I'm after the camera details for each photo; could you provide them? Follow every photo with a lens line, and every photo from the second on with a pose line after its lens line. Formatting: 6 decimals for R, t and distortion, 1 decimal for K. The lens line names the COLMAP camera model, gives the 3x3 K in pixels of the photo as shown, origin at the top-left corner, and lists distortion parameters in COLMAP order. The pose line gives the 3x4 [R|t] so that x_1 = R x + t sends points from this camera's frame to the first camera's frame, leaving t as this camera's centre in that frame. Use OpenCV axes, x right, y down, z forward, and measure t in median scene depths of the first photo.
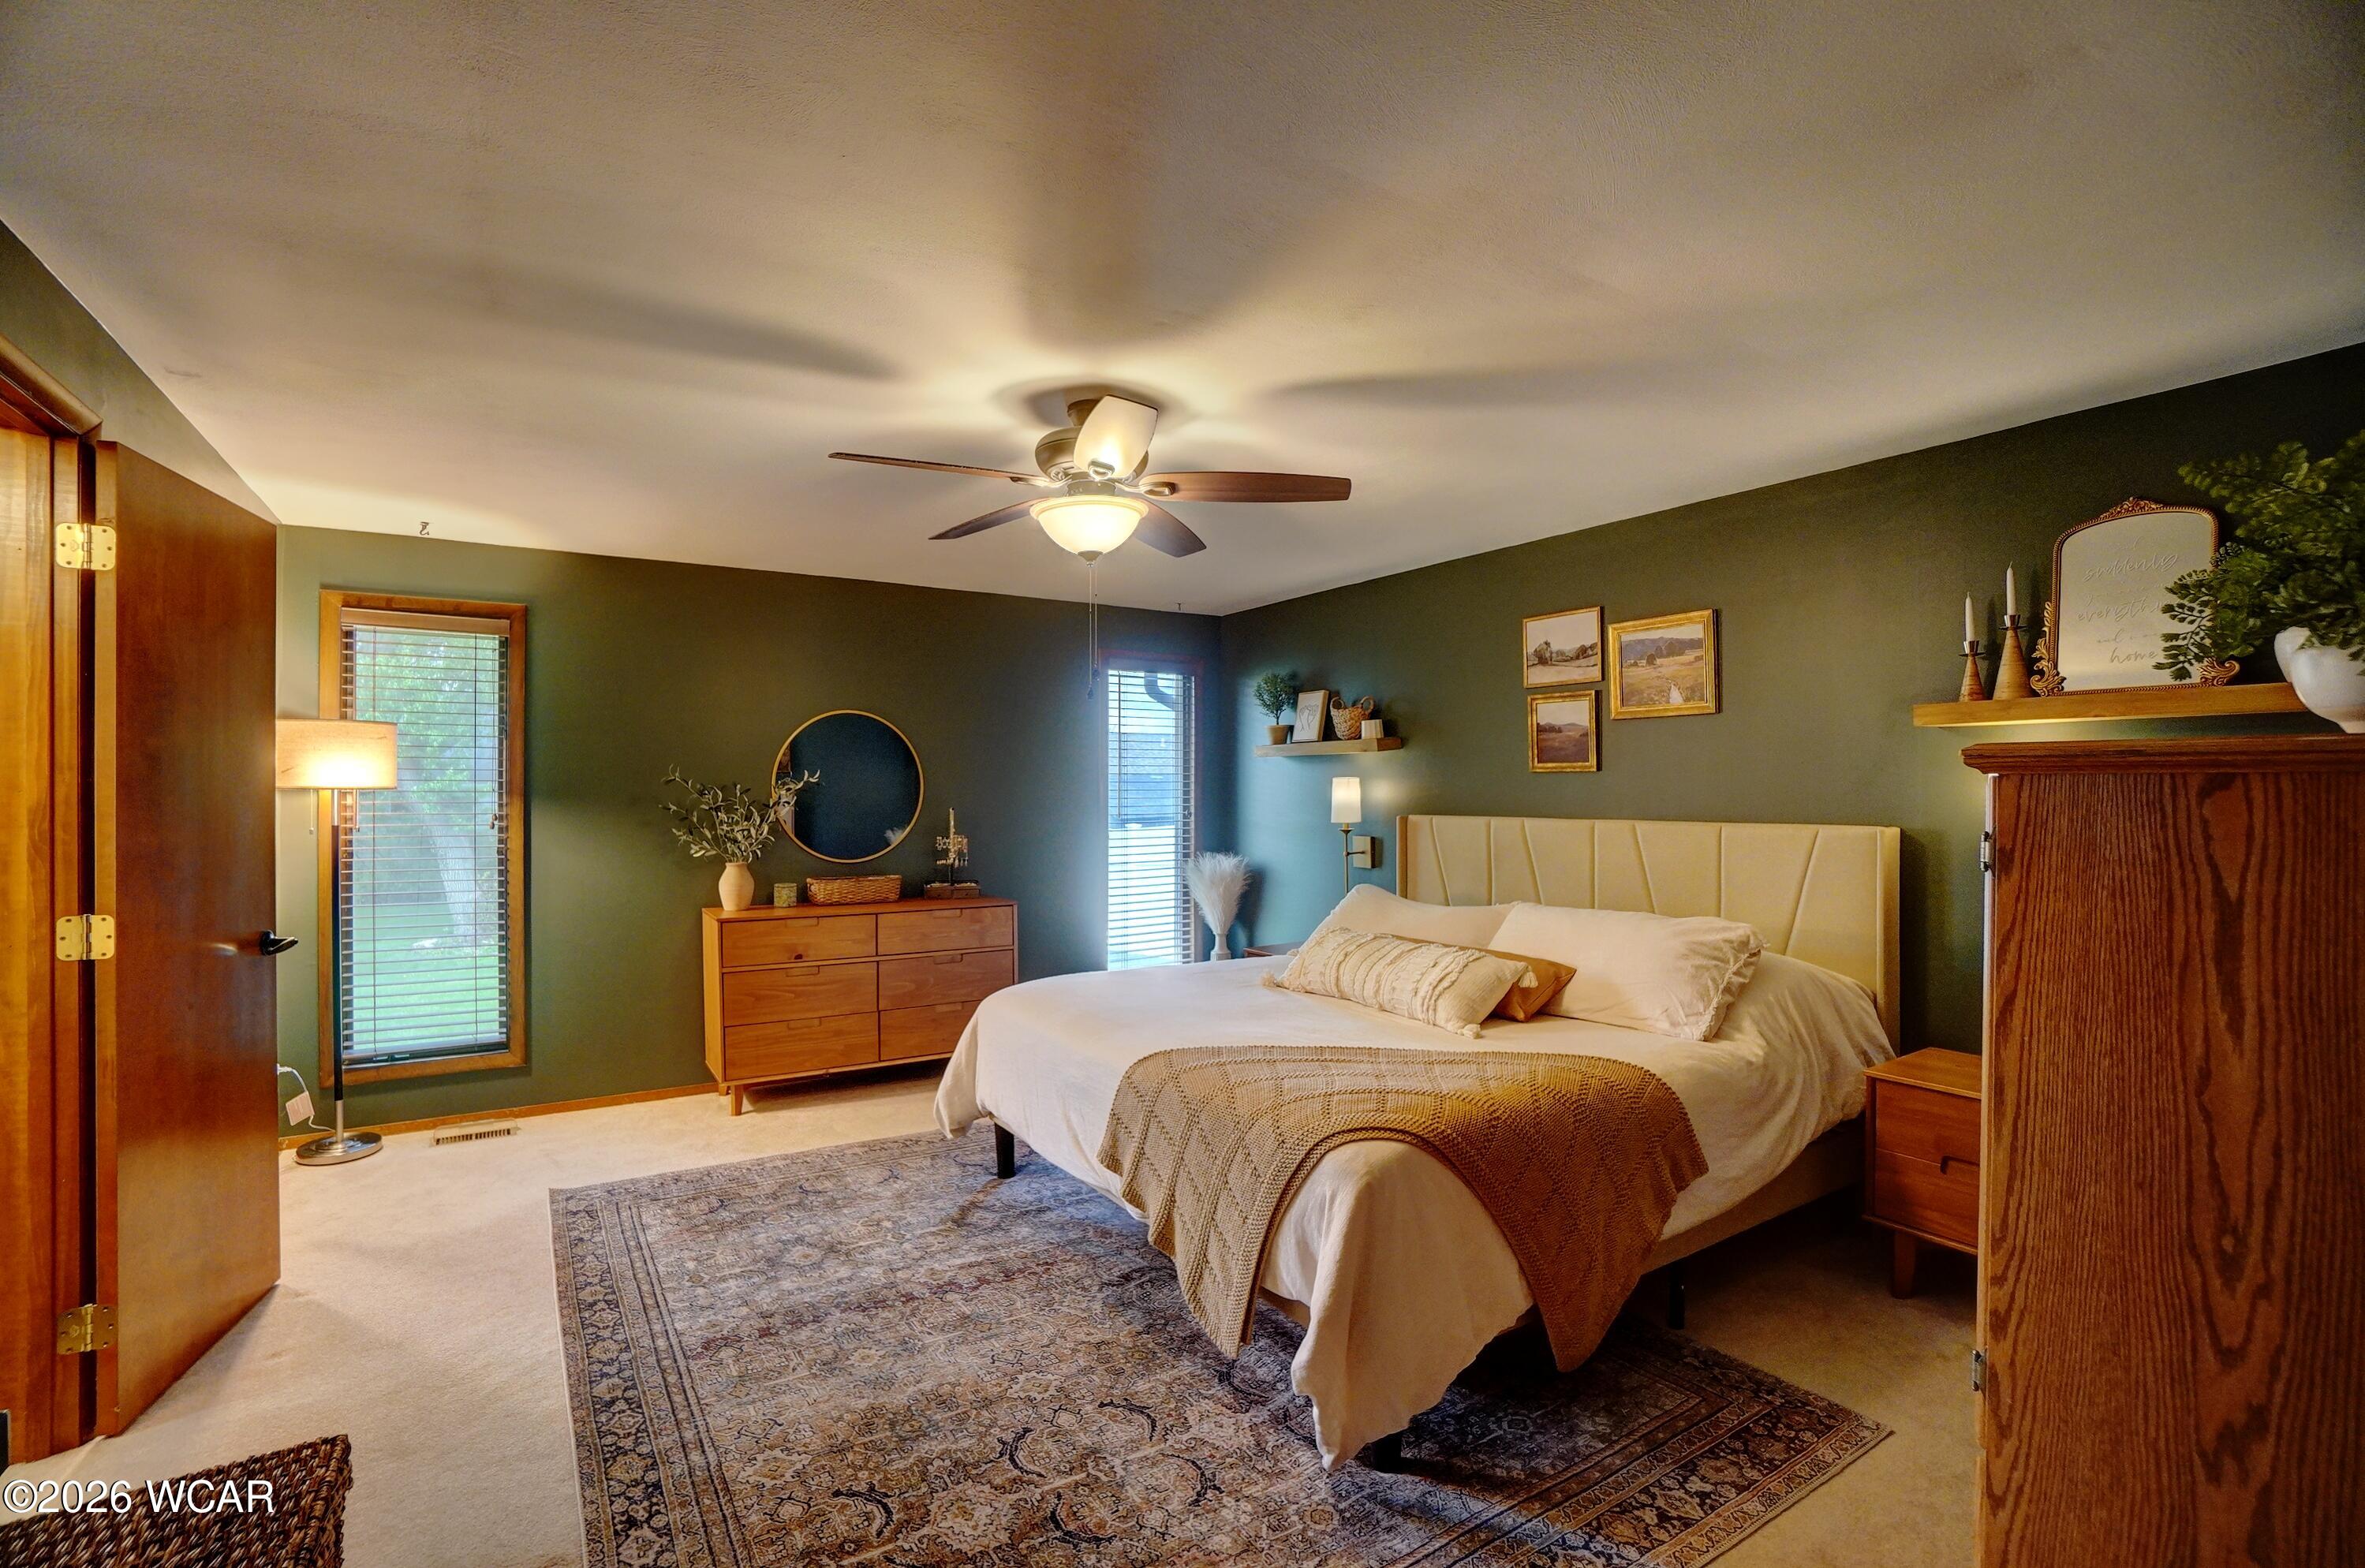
lens RADIAL K [[1045.7, 0, 1154.0], [0, 1045.7, 789.1], [0, 0, 1]] dist [-0.062830, 0.022770]
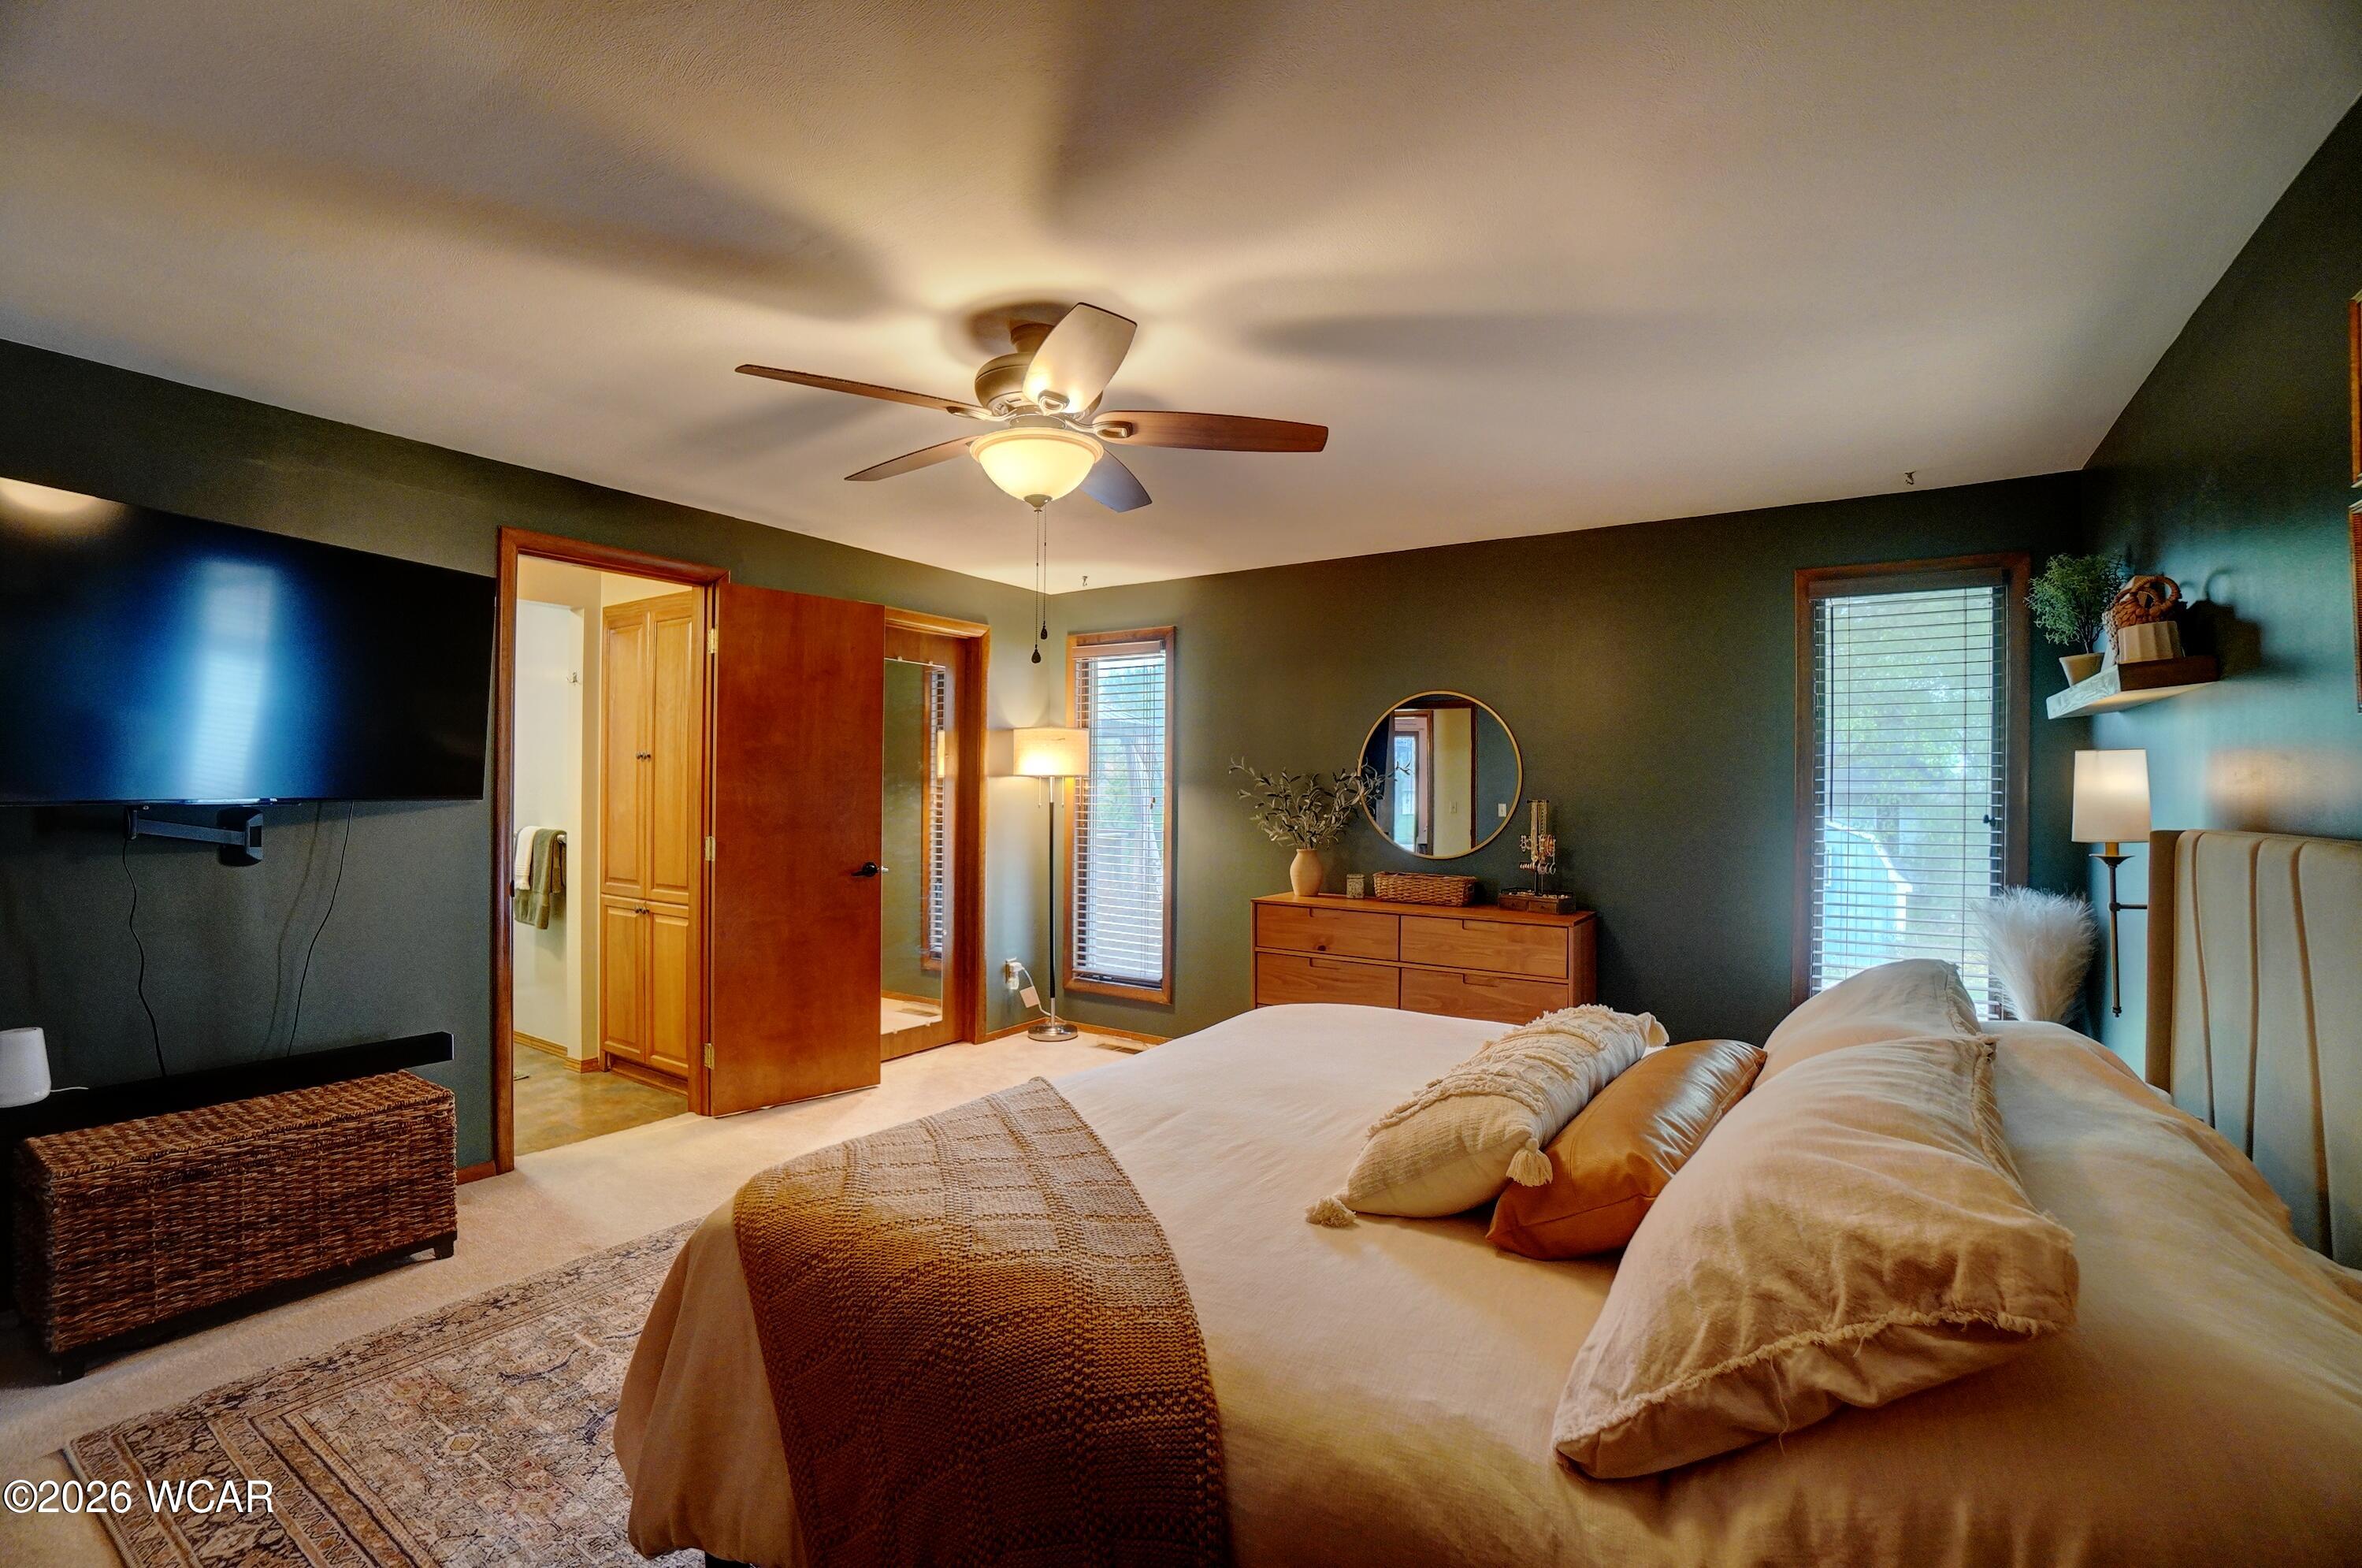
lens RADIAL K [[1045.1, 0, 1152.8], [0, 1045.1, 782.4], [0, 0, 1]] dist [-0.063192, 0.021530]
pose [[0.405178, -0.000371, -0.914238, 0.750522], [-0.008832, 0.999952, -0.004320, 0.017201], [0.914195, 0.009825, 0.405155, 0.695345]]
